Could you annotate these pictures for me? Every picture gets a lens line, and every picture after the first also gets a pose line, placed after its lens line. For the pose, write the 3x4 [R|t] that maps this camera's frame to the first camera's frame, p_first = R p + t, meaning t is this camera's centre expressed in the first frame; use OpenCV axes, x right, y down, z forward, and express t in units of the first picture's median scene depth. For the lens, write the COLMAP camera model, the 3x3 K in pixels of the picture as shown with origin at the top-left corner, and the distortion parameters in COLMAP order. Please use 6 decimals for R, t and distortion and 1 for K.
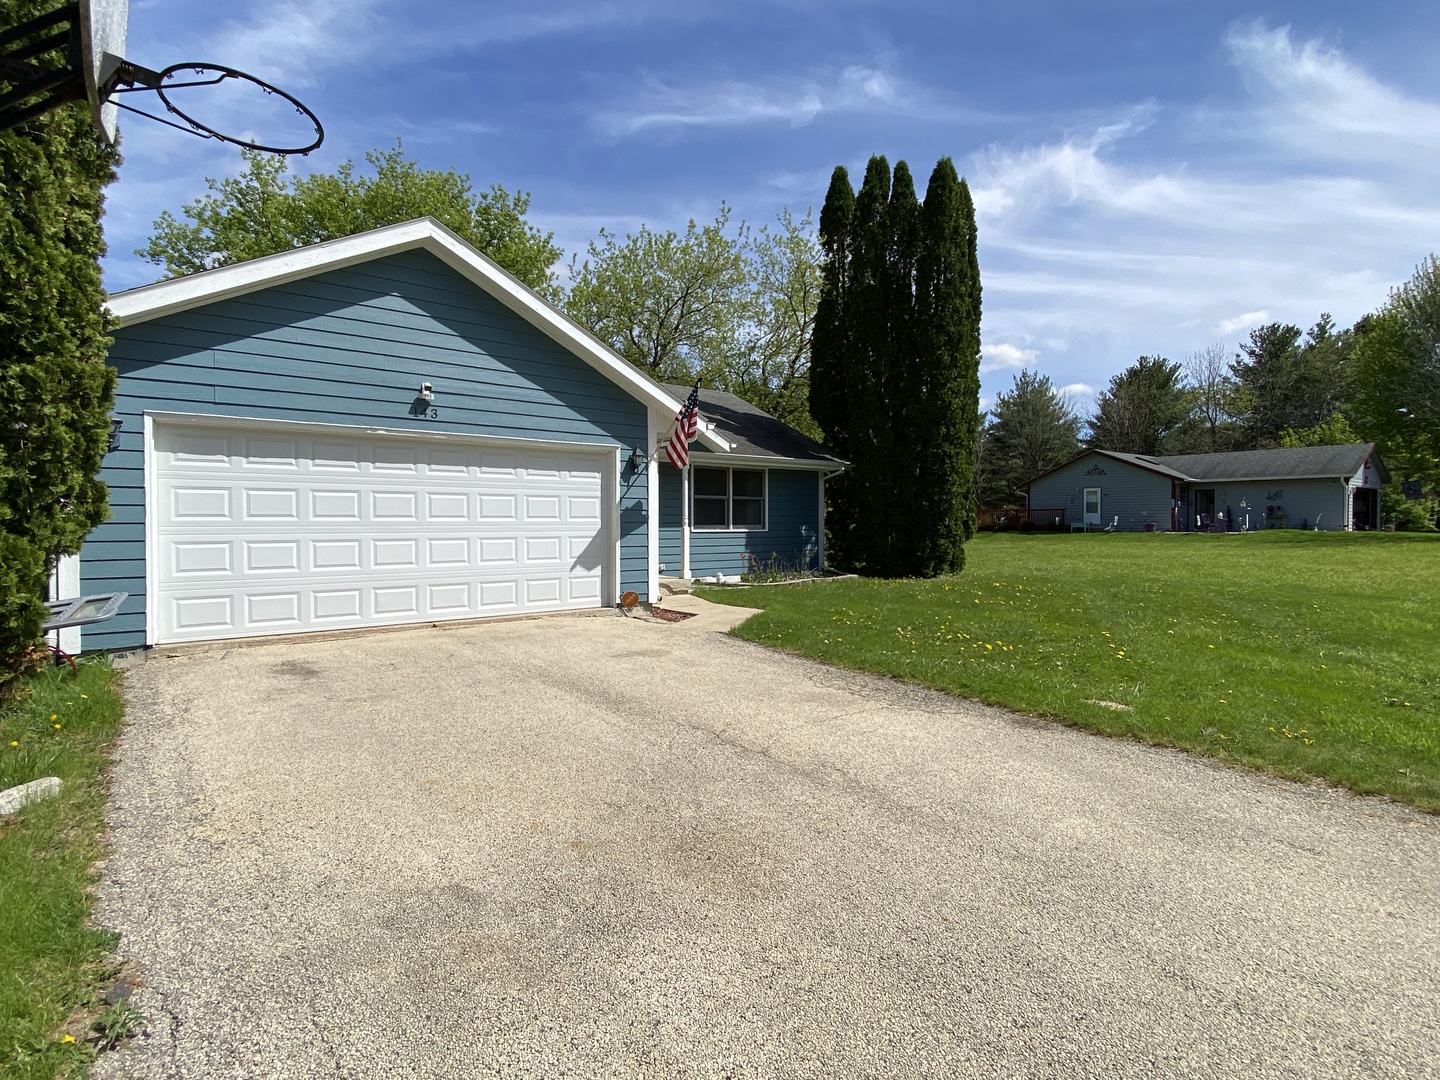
lens RADIAL K [[728.3, 0, 725.7], [0, 728.3, 532.4], [0, 0, 1]] dist [0.016054, -0.001896]
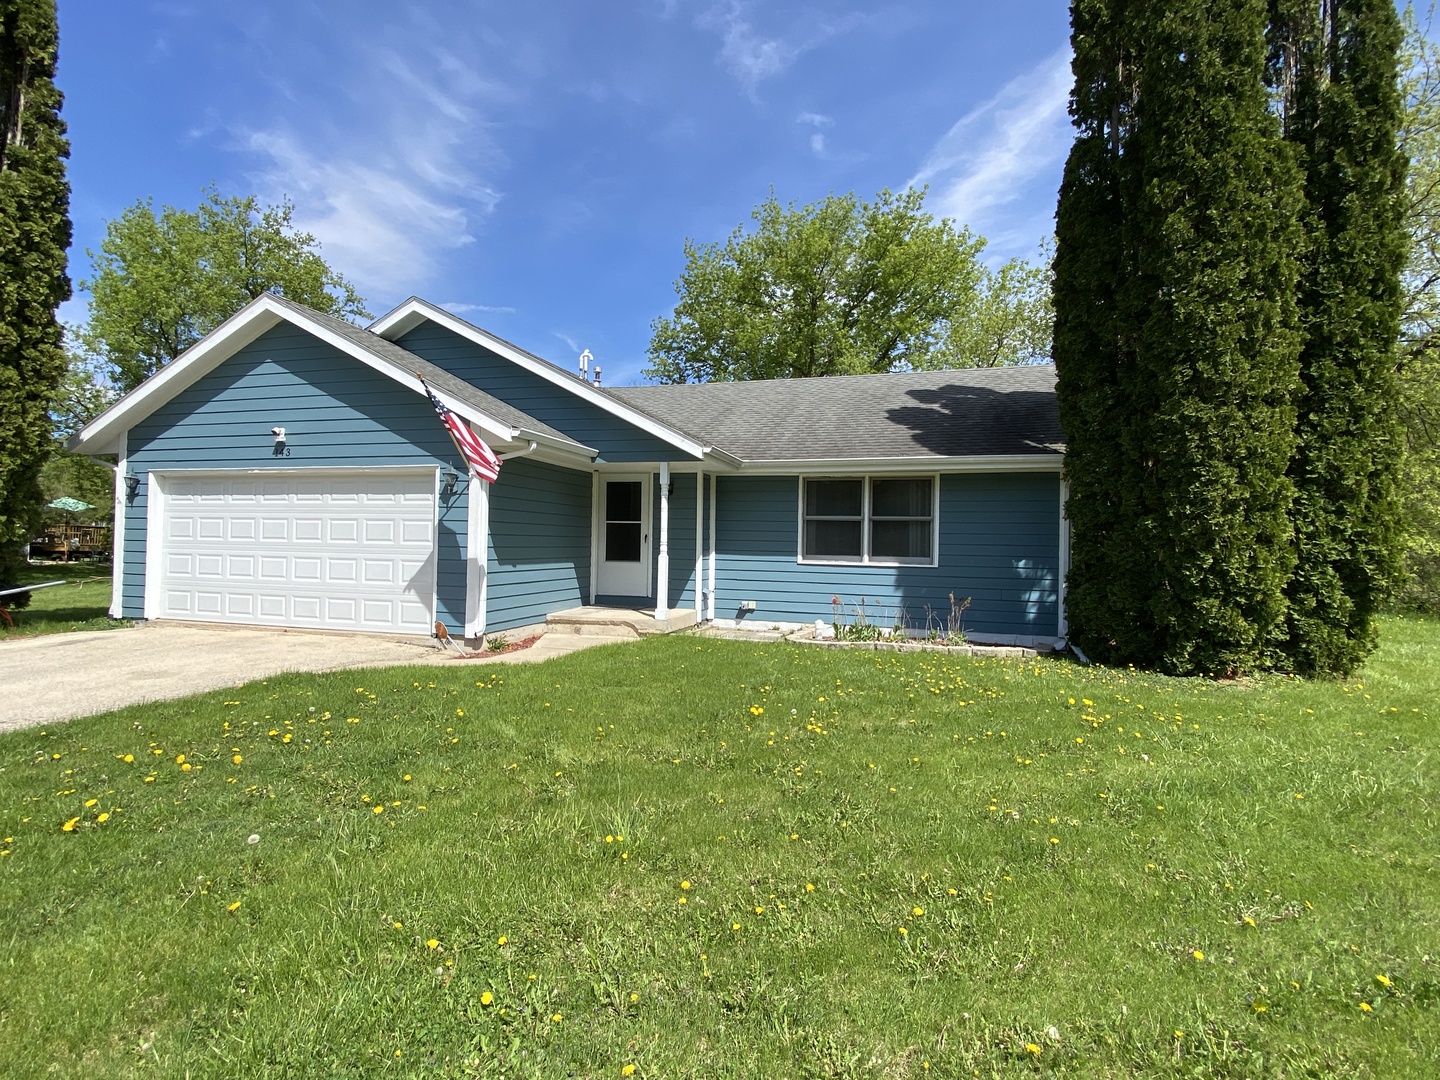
lens RADIAL K [[728.3, 0, 714.3], [0, 728.3, 514.1], [0, 0, 1]] dist [0.016054, -0.001896]
pose [[0.577921, -0.019362, -0.815863, 0.833015], [-0.029203, 0.998588, -0.044384, -0.024001], [0.815570, 0.049476, 0.576539, 0.747988]]
